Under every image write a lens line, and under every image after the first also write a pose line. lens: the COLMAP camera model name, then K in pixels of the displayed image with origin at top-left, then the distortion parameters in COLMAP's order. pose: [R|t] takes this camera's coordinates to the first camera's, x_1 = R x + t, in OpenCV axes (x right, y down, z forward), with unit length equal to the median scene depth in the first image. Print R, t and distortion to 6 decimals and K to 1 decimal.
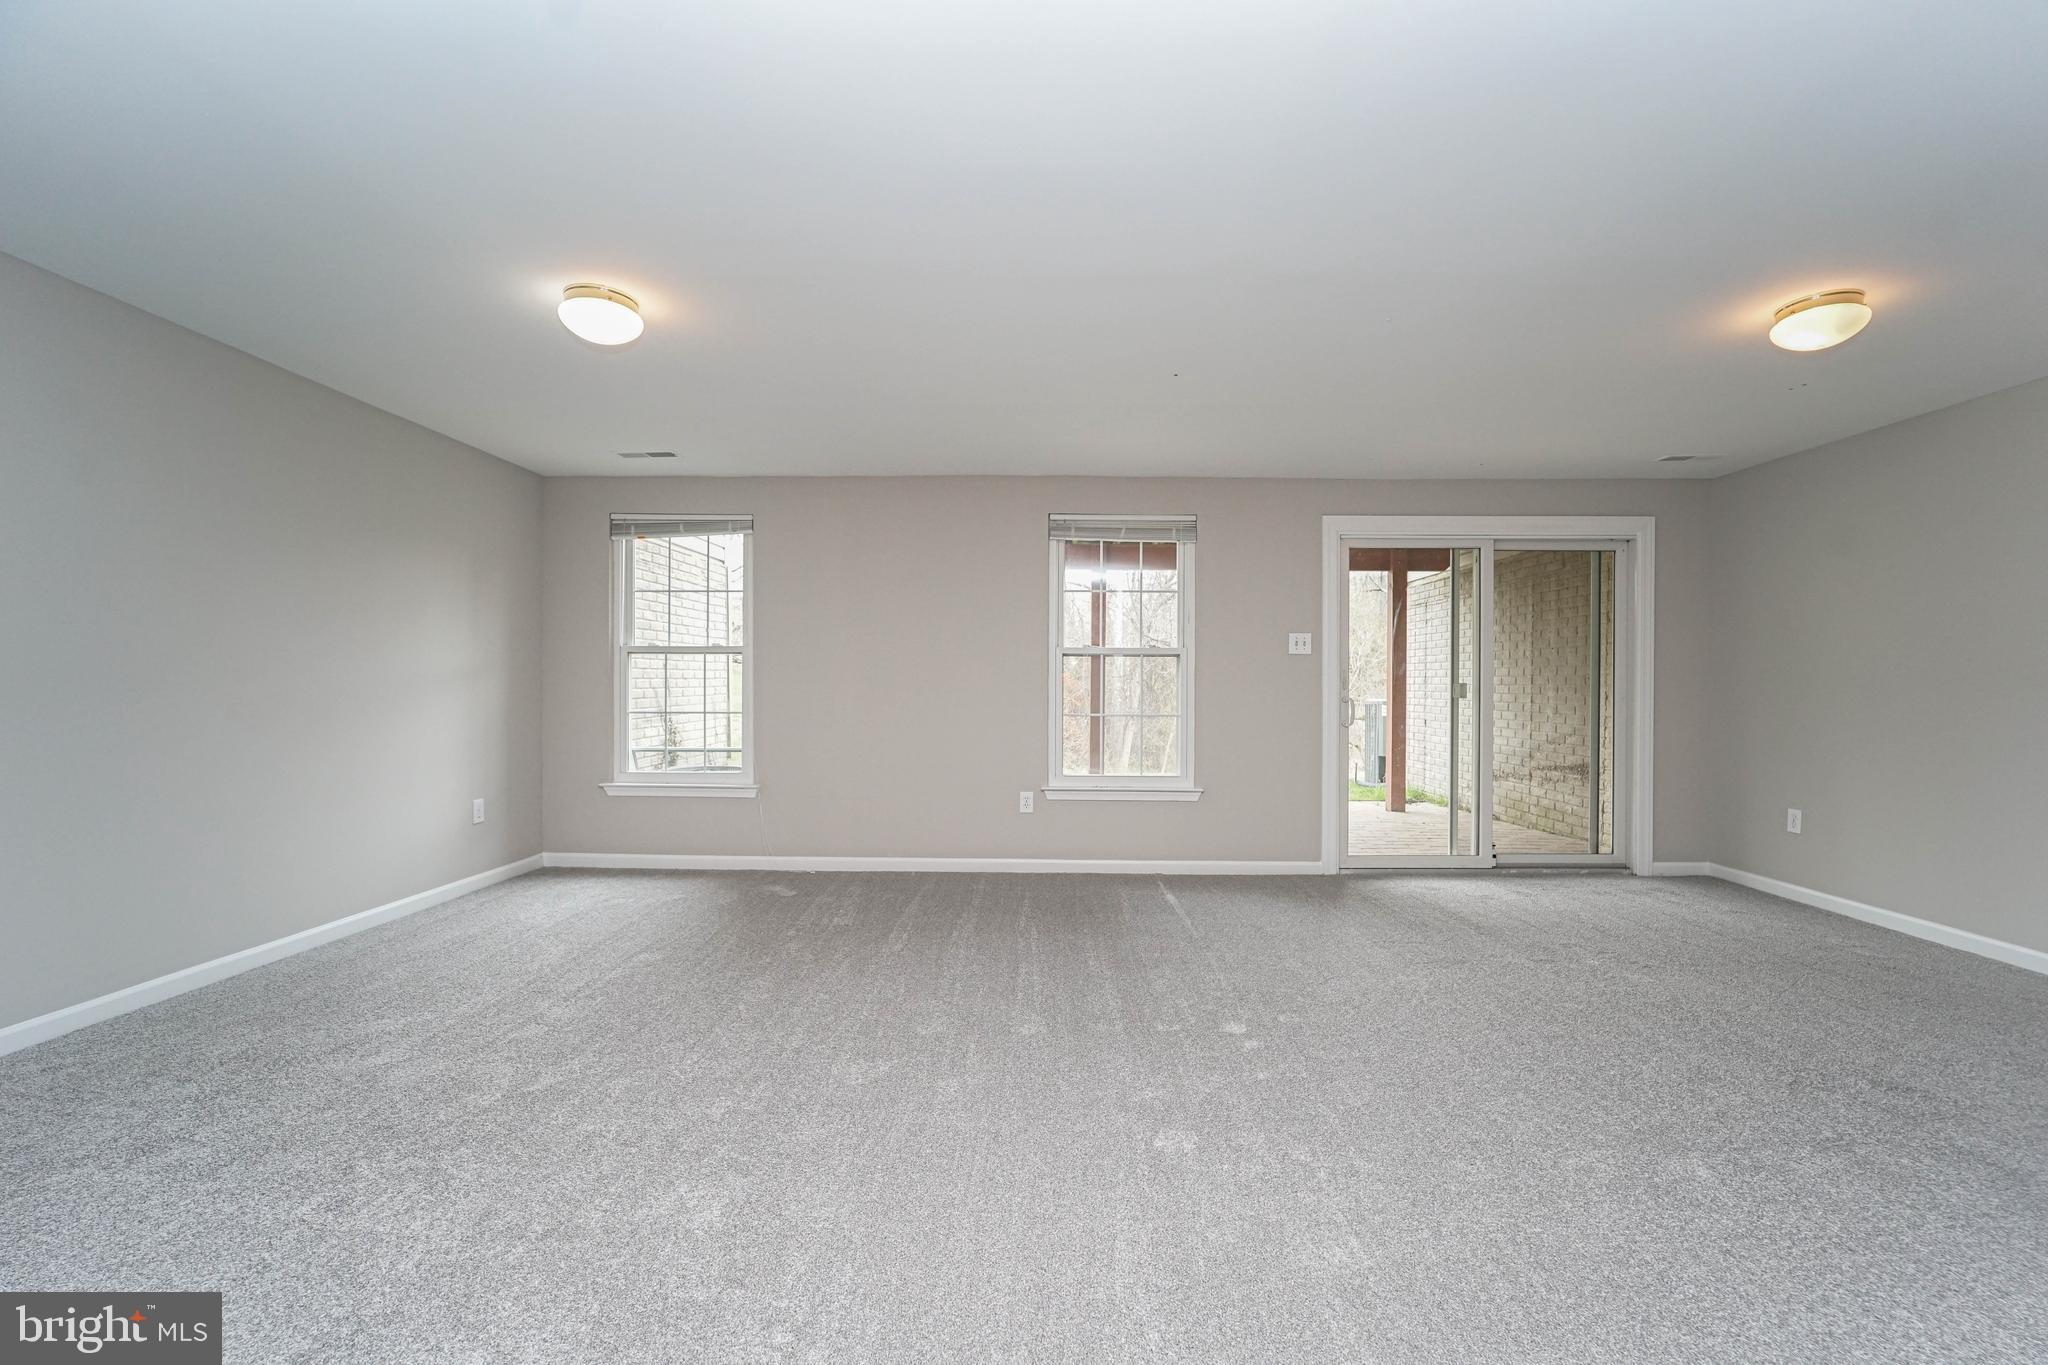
lens RADIAL K [[853.4, 0, 1038.5], [0, 853.4, 683.8], [0, 0, 1]] dist [0.002488, -0.000026]
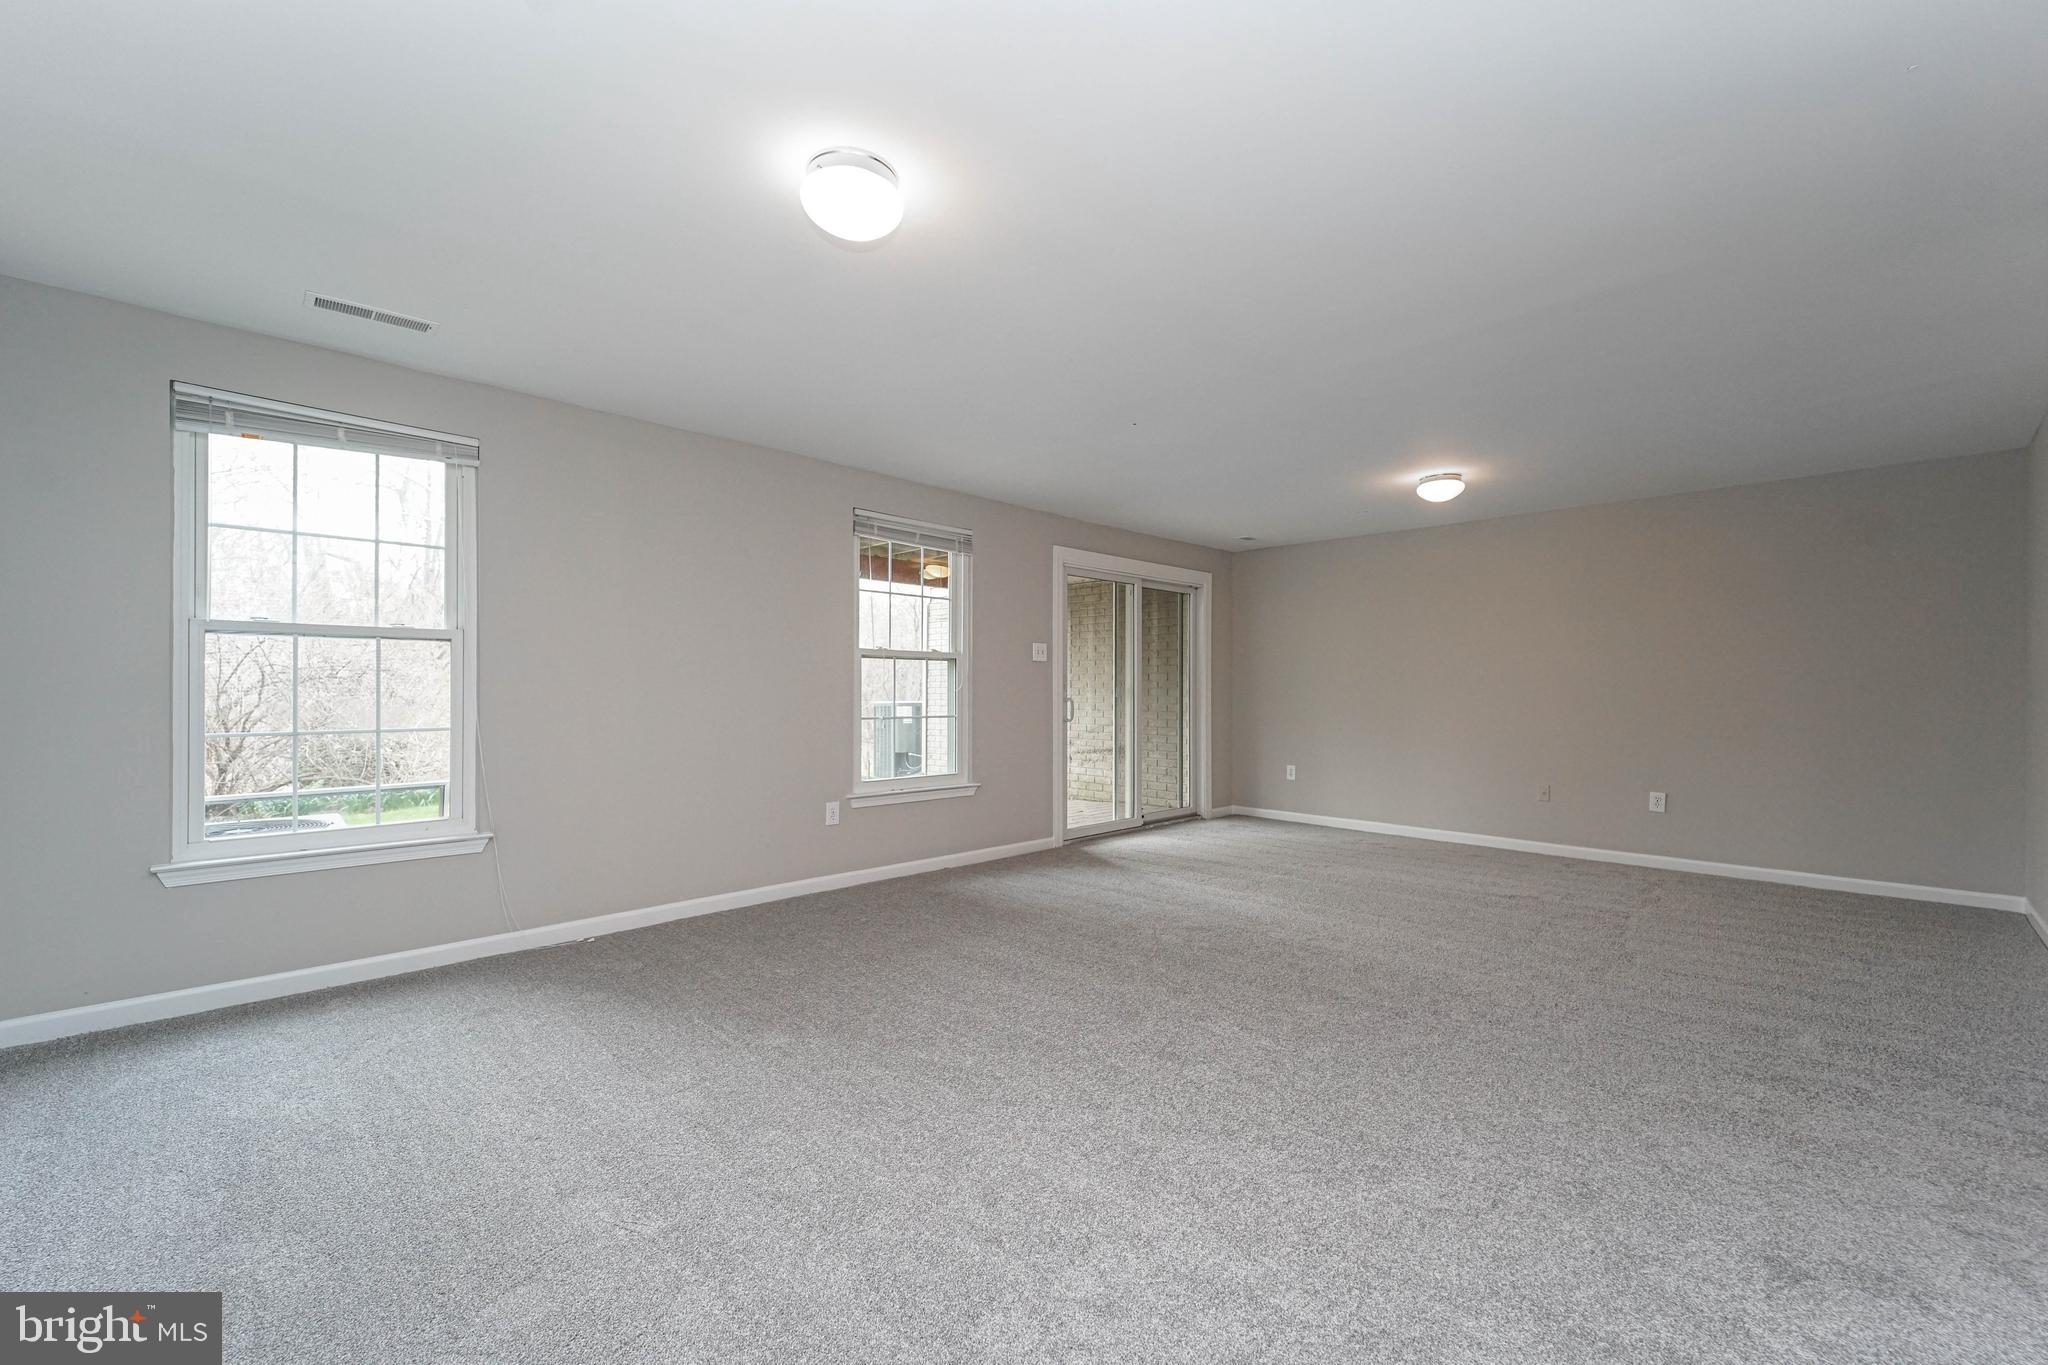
lens RADIAL K [[853.4, 0, 1042.6], [0, 853.4, 687.5], [0, 0, 1]] dist [0.002488, -0.000026]
pose [[0.685323, 0.001846, 0.728237, -0.530288], [-0.002581, 0.999997, -0.000106, 0.001077], [-0.728235, -0.001807, 0.685325, 0.196581]]
